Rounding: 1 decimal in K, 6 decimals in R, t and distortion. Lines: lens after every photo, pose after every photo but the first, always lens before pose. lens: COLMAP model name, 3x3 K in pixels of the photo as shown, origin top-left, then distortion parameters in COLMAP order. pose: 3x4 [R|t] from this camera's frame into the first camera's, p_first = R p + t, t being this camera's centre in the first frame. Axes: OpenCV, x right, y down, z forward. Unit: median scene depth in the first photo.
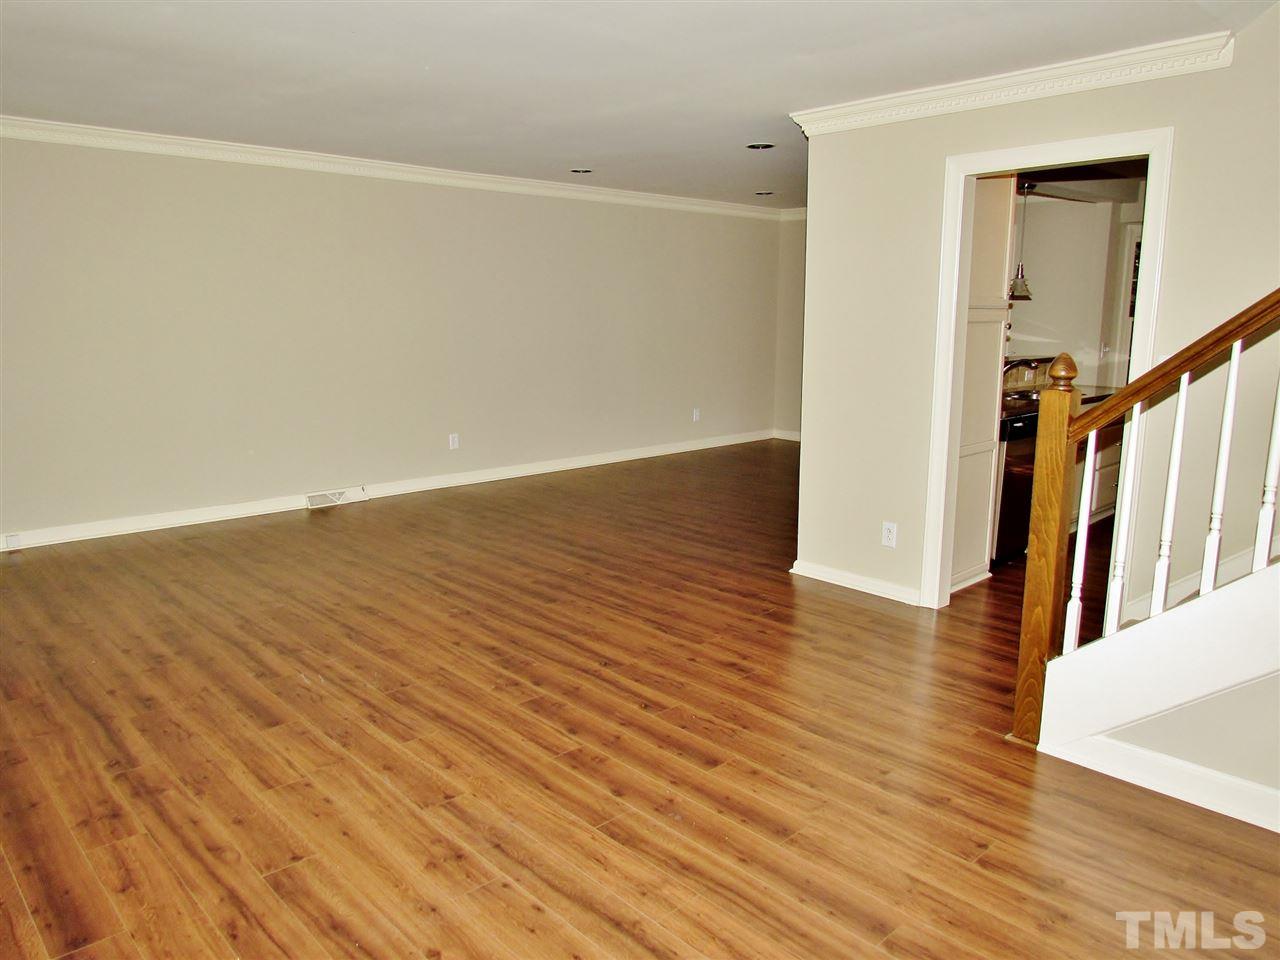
lens RADIAL K [[911.1, 0, 640.0], [0, 911.1, 480.0], [0, 0, 1]] dist [-0.034884, 0.007033]
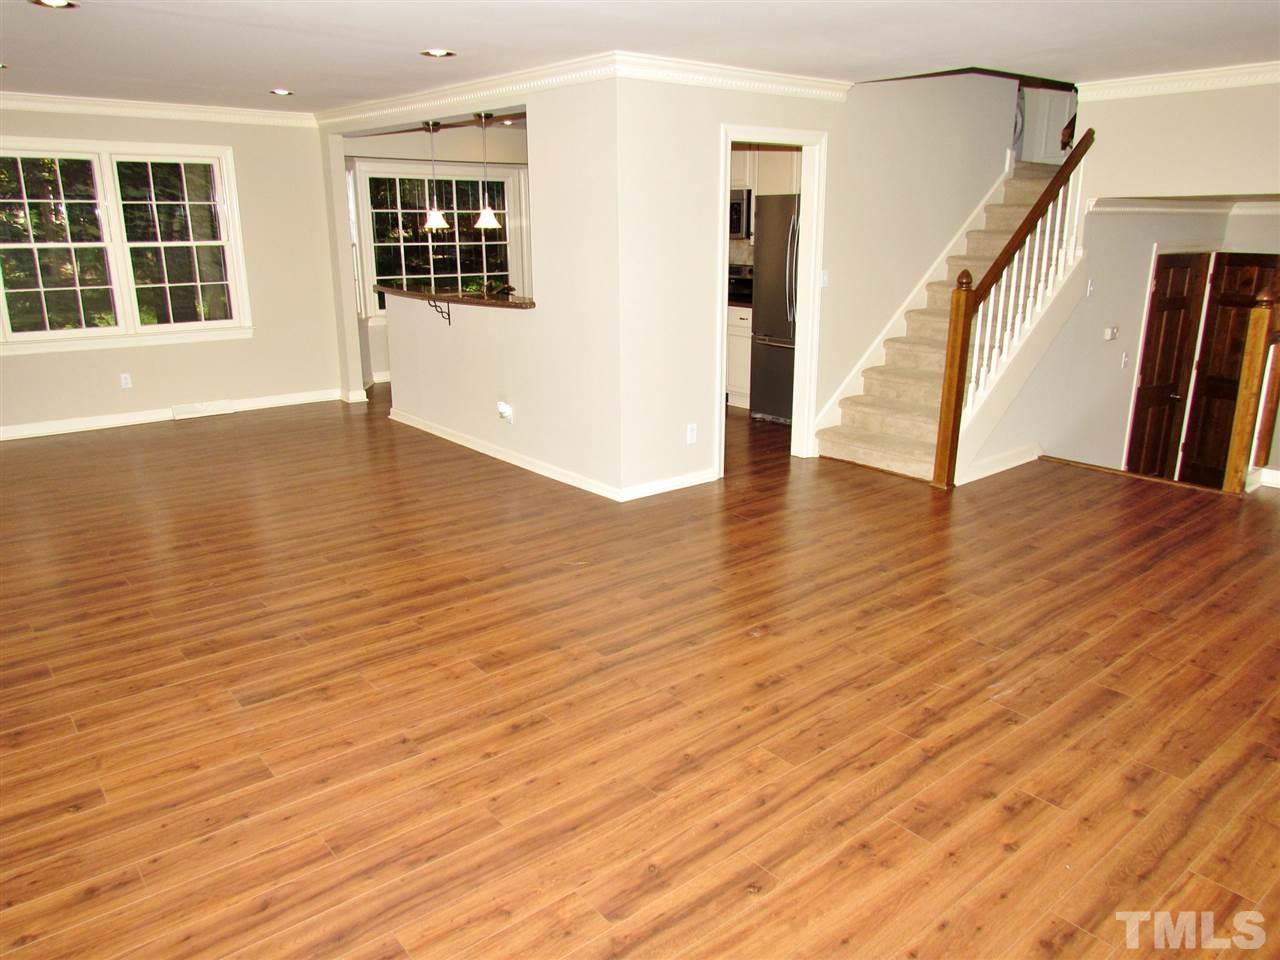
lens RADIAL K [[911.1, 0, 640.0], [0, 911.1, 480.0], [0, 0, 1]] dist [-0.034884, 0.007033]
pose [[0.071779, -0.281436, 0.956892, -1.145725], [0.189728, 0.945702, 0.263913, -0.270420], [-0.979209, 0.162606, 0.121278, 1.166998]]
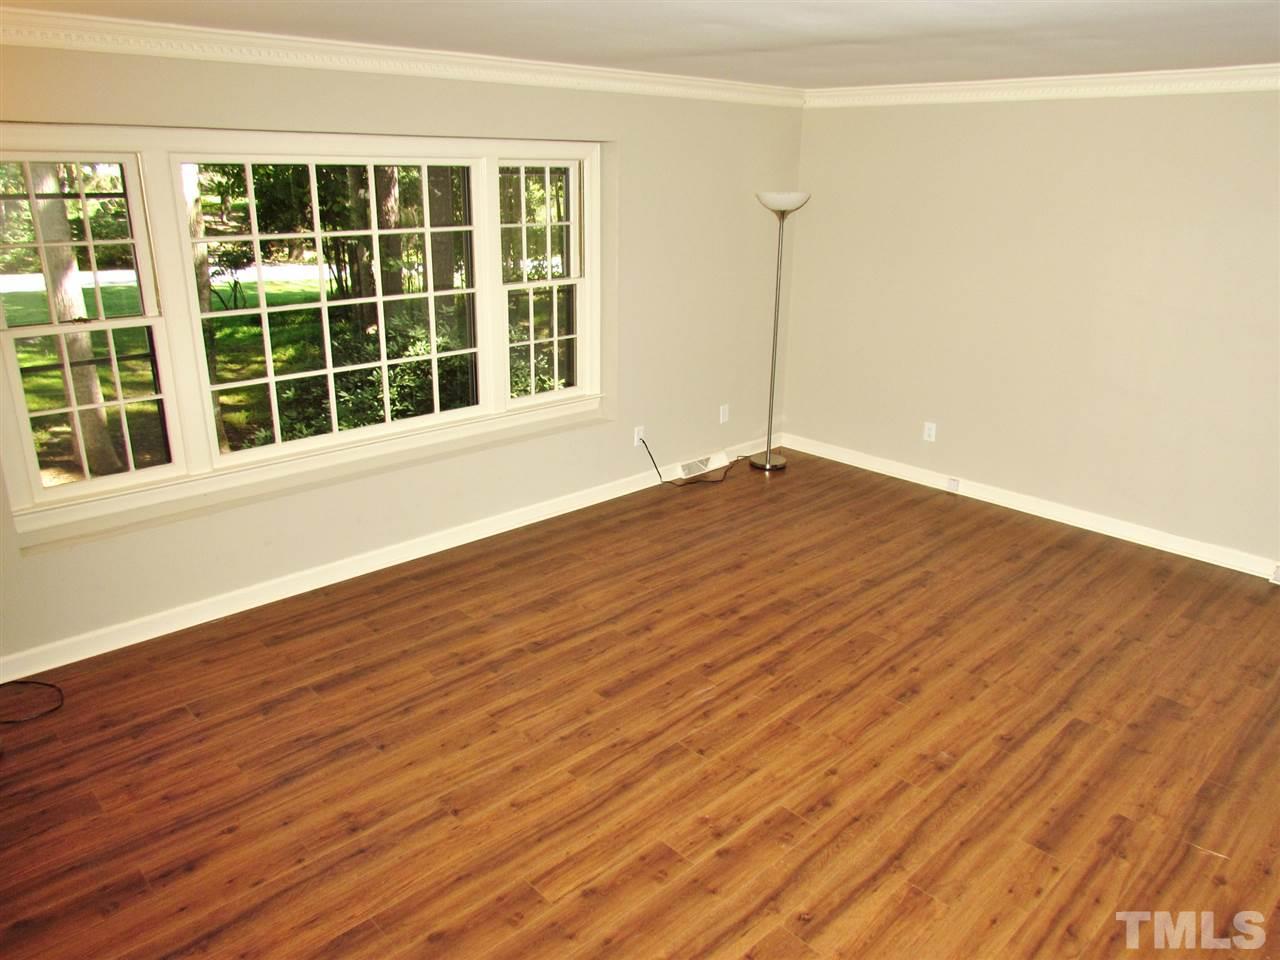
lens RADIAL K [[911.1, 0, 640.0], [0, 911.1, 480.0], [0, 0, 1]] dist [-0.034884, 0.007033]
pose [[0.000485, 0.313210, -0.949684, 0.508306], [-0.199331, 0.930656, 0.306833, -0.289267], [0.979932, 0.189153, 0.062884, 0.793799]]
